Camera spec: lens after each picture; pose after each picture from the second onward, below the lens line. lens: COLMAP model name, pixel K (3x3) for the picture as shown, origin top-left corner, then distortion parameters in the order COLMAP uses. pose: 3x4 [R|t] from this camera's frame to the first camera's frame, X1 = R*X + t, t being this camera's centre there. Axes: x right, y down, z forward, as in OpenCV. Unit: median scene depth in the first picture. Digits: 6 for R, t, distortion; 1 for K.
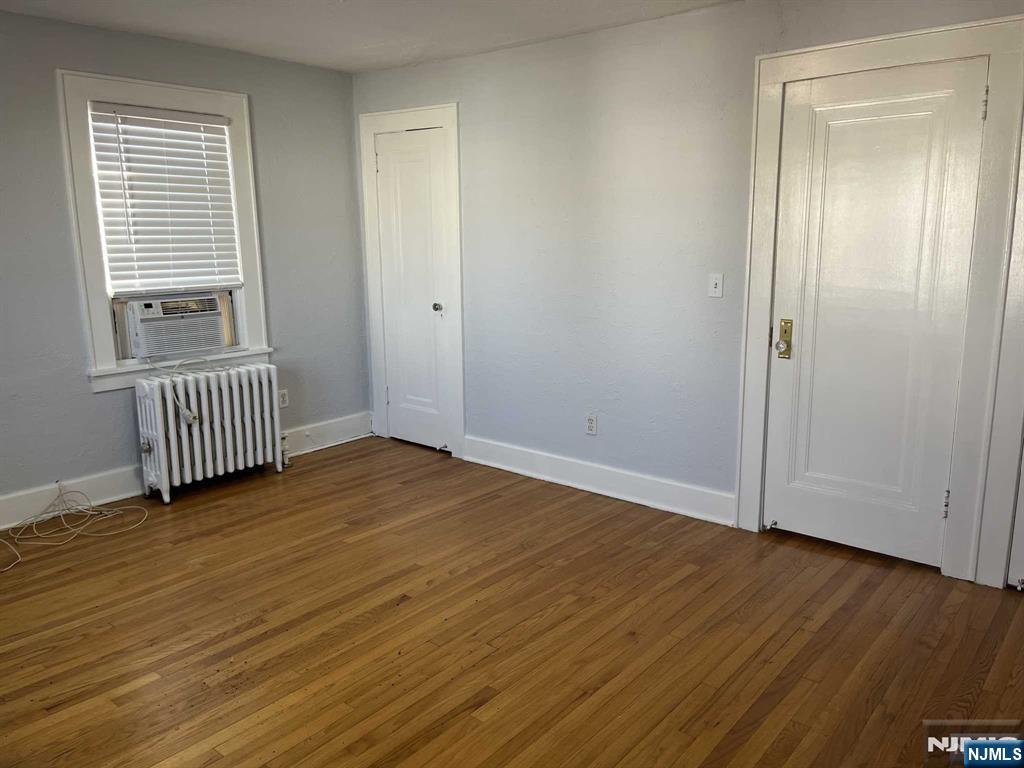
lens RADIAL K [[776.2, 0, 522.8], [0, 776.2, 389.3], [0, 0, 1]] dist [0.067055, -0.079830]
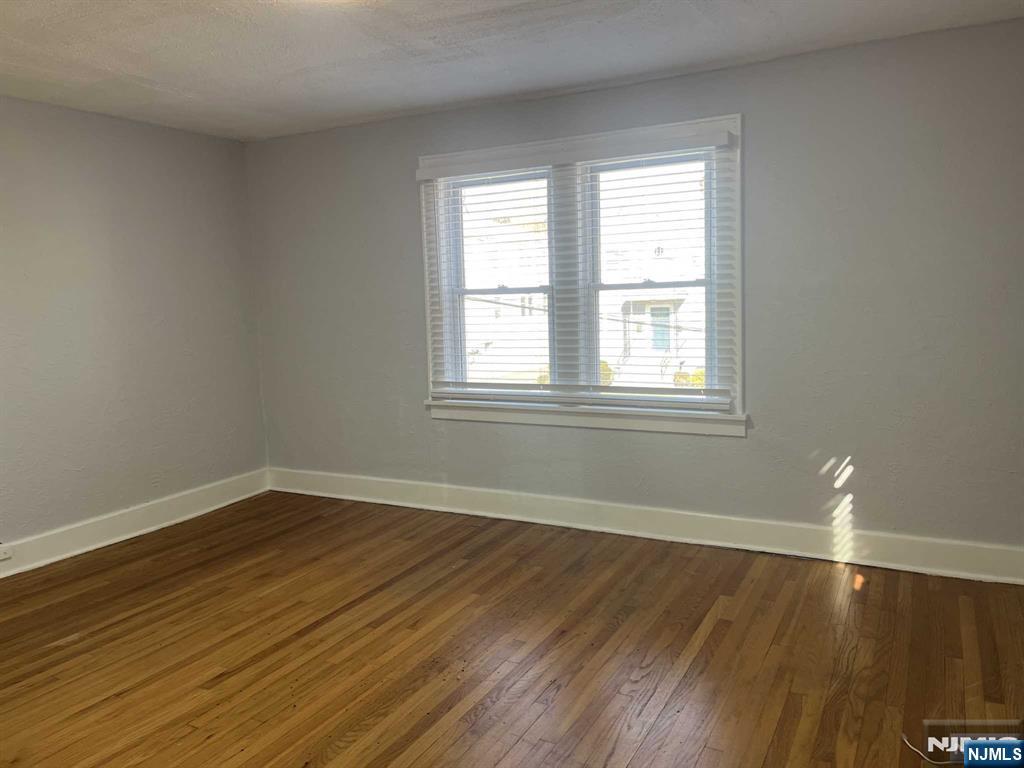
lens RADIAL K [[776.2, 0, 524.1], [0, 776.2, 374.8], [0, 0, 1]] dist [0.067055, -0.079830]
pose [[-0.977260, 0.065300, -0.201738, -0.226728], [0.000568, 0.952204, 0.305463, -0.308197], [0.212042, 0.298402, -0.930588, 1.574261]]
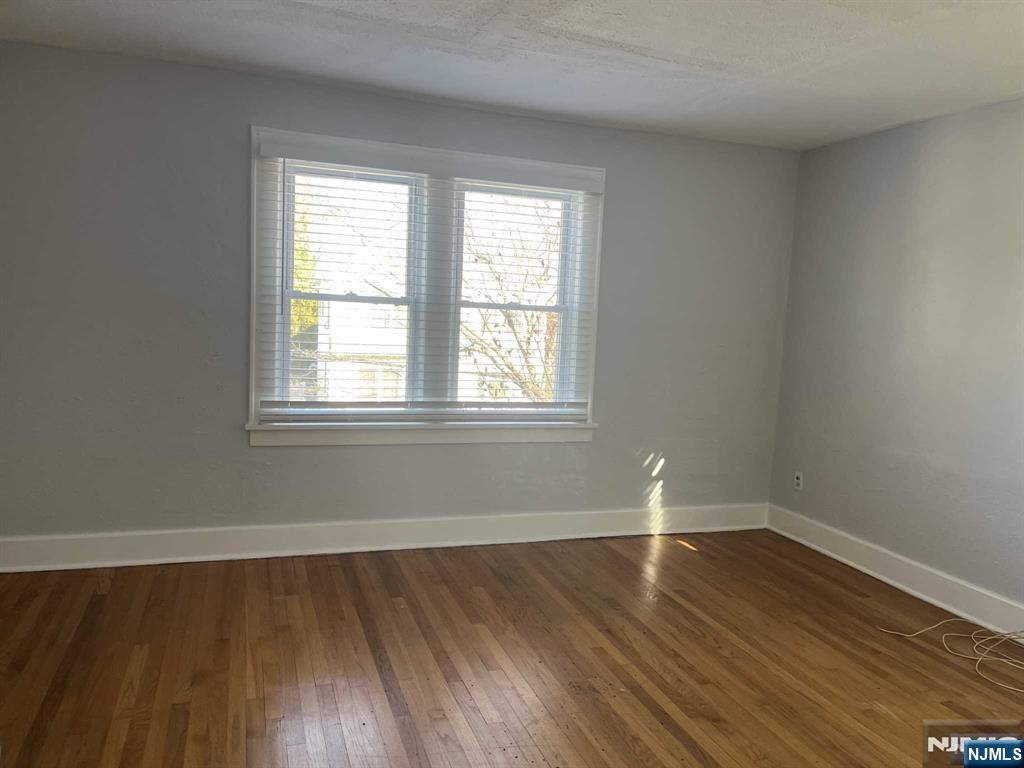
lens RADIAL K [[776.2, 0, 523.0], [0, 776.2, 386.5], [0, 0, 1]] dist [0.067055, -0.079830]
pose [[-0.507019, 0.074066, -0.858747, 0.500006], [-0.218639, 0.952664, 0.211255, -0.212823], [0.833744, 0.294866, -0.466825, 1.061034]]
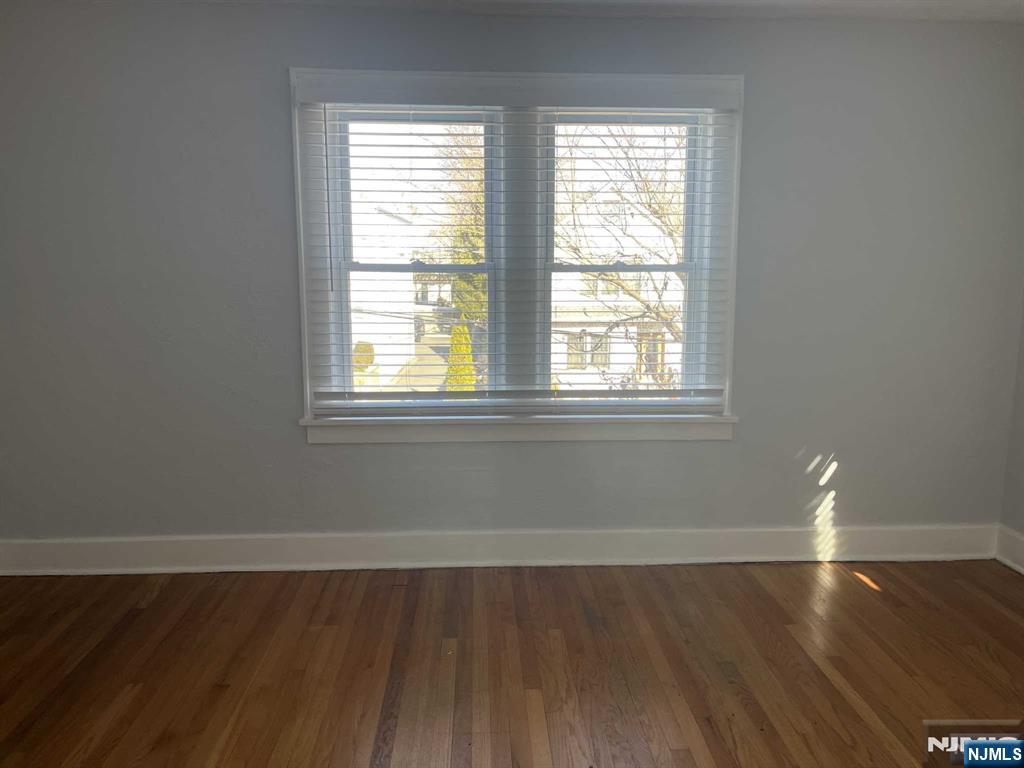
lens RADIAL K [[776.2, 0, 520.8], [0, 776.2, 386.6], [0, 0, 1]] dist [0.067055, -0.079830]
pose [[-0.730613, 0.116677, -0.672749, 0.158395], [-0.133715, 0.941763, 0.308550, -0.213145], [0.669571, 0.315387, -0.672462, 1.048238]]
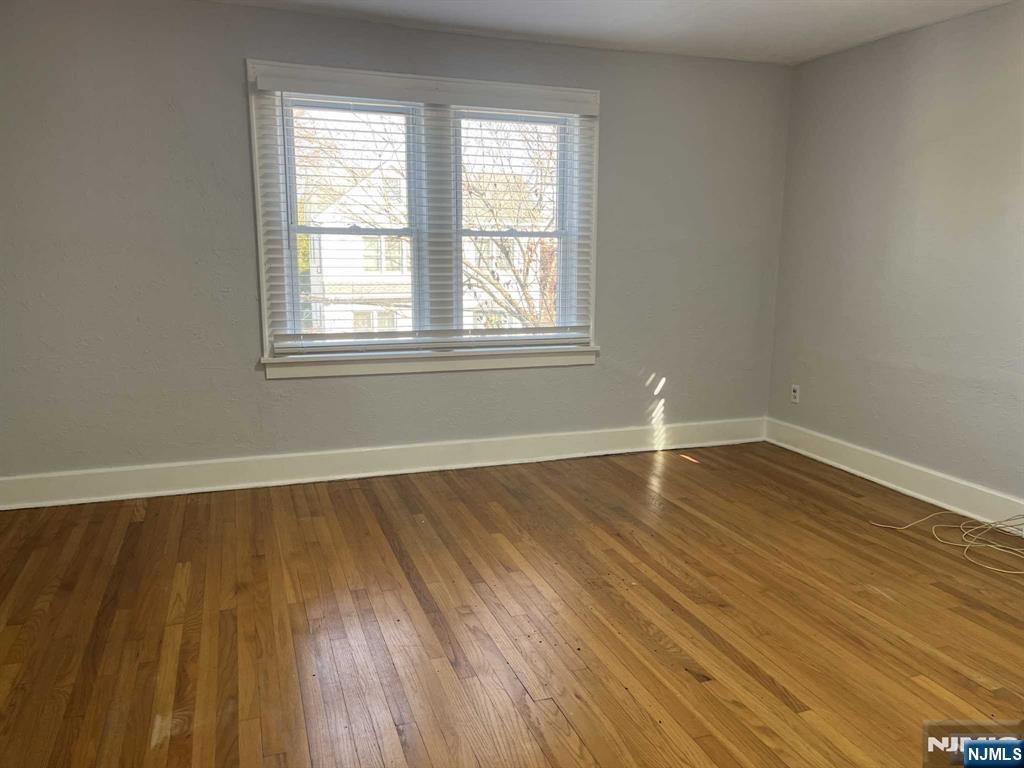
lens RADIAL K [[776.2, 0, 523.1], [0, 776.2, 386.1], [0, 0, 1]] dist [0.067055, -0.079830]
pose [[-0.498090, 0.161685, -0.851918, 0.548491], [-0.180772, 0.941514, 0.284381, -0.196118], [0.848073, 0.295650, -0.439731, 1.075357]]
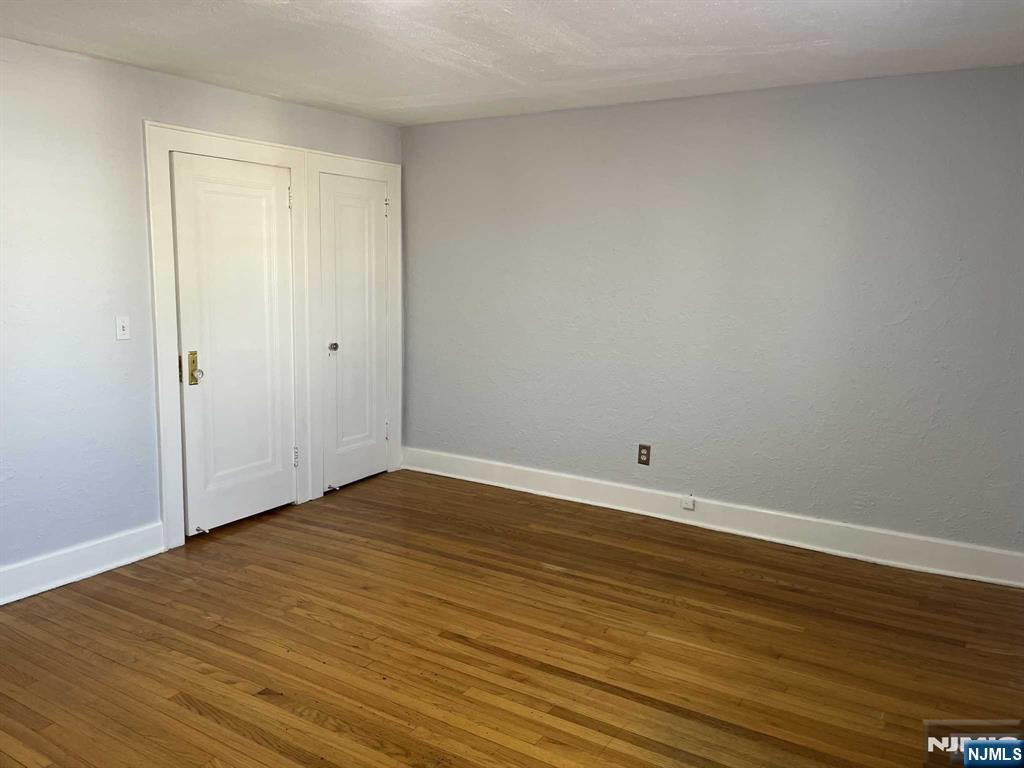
lens RADIAL K [[776.2, 0, 521.0], [0, 776.2, 389.4], [0, 0, 1]] dist [0.067055, -0.079830]
pose [[-0.141649, -0.146401, 0.979031, -0.980928], [0.183941, 0.967887, 0.171348, -0.158102], [-0.972677, 0.204355, -0.110171, 0.725448]]
